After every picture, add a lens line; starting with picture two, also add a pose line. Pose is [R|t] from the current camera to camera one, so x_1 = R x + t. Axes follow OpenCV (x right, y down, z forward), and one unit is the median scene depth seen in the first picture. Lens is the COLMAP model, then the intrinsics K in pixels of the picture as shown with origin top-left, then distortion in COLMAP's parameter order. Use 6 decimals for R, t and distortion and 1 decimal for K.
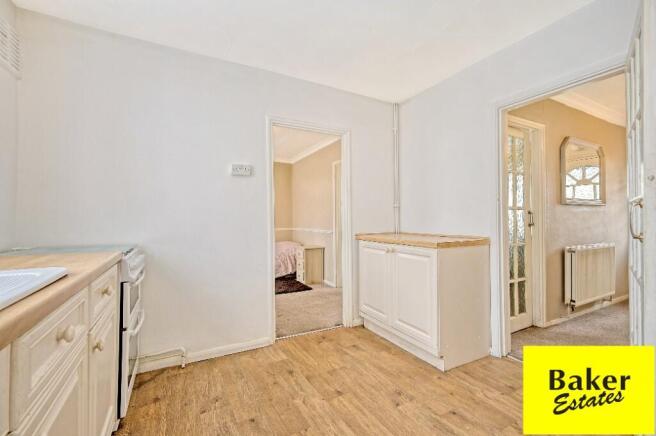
lens RADIAL K [[287.6, 0, 329.5], [0, 287.6, 217.7], [0, 0, 1]] dist [-0.004983, 0.000082]
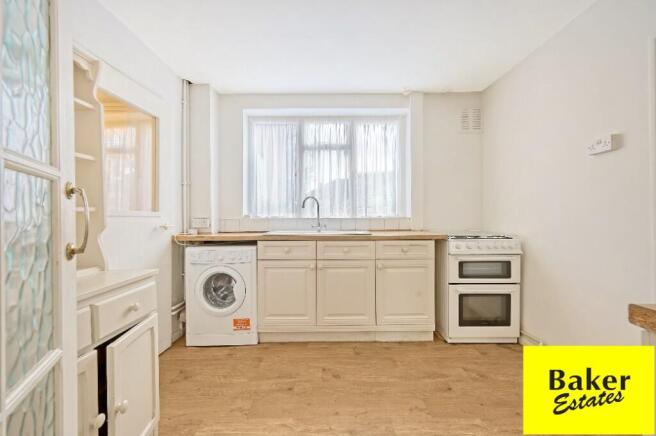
lens RADIAL K [[287.6, 0, 327.7], [0, 287.6, 219.8], [0, 0, 1]] dist [-0.004983, 0.000082]
pose [[-0.451700, 0.012160, -0.892087, 0.944733], [0.005585, 0.999926, 0.010802, 0.003576], [0.892152, -0.000103, -0.451734, 1.129791]]
